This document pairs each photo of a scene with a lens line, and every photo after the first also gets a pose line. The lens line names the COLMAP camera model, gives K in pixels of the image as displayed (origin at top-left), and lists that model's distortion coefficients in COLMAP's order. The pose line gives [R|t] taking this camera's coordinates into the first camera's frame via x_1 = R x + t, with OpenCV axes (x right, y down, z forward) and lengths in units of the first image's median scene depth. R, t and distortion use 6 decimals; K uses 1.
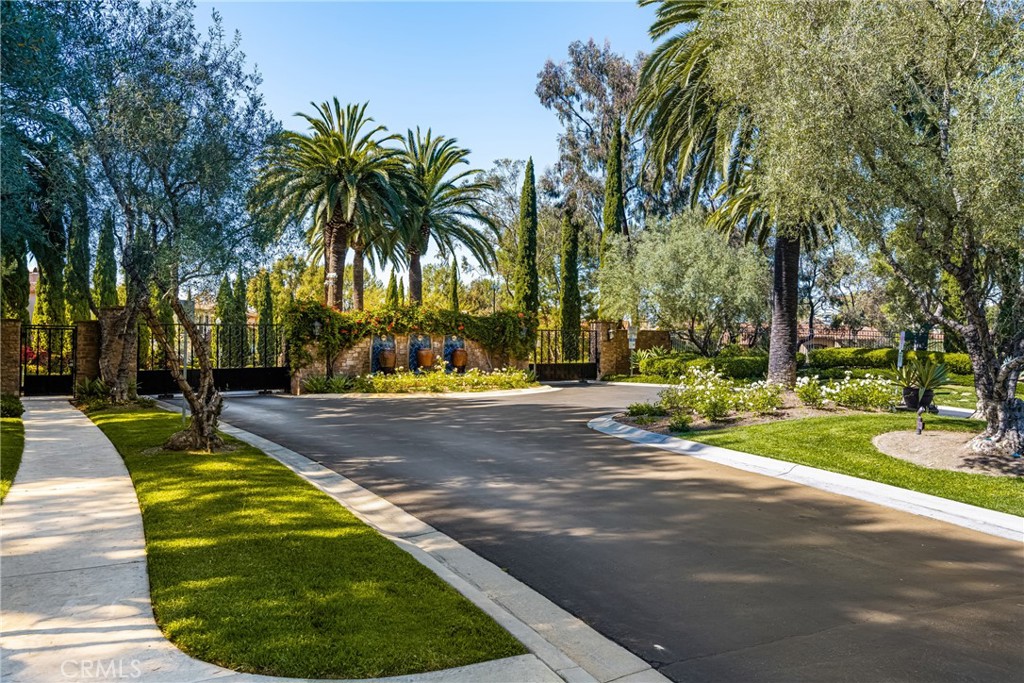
lens RADIAL K [[613.4, 0, 513.0], [0, 613.4, 335.7], [0, 0, 1]] dist [0.005162, -0.000198]
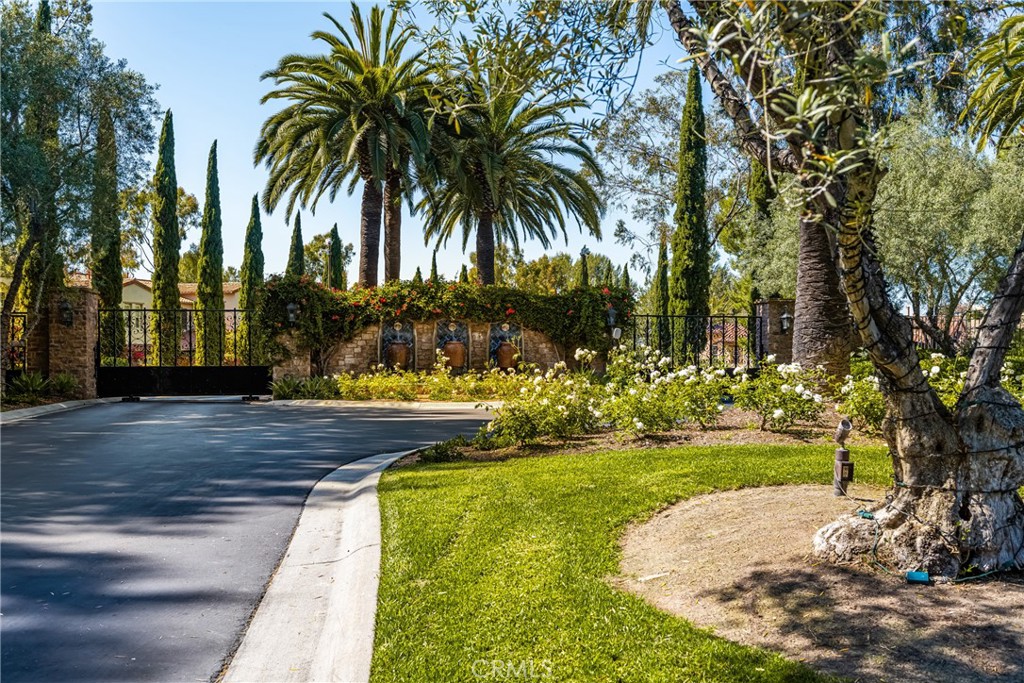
lens RADIAL K [[800.6, 0, 511.3], [0, 800.6, 347.2], [0, 0, 1]] dist [0.009463, 0.001147]
pose [[0.920271, -0.002118, -0.391277, 0.277685], [0.001103, 0.999995, -0.002818, 0.030549], [0.391281, 0.002162, 0.920269, 0.202280]]
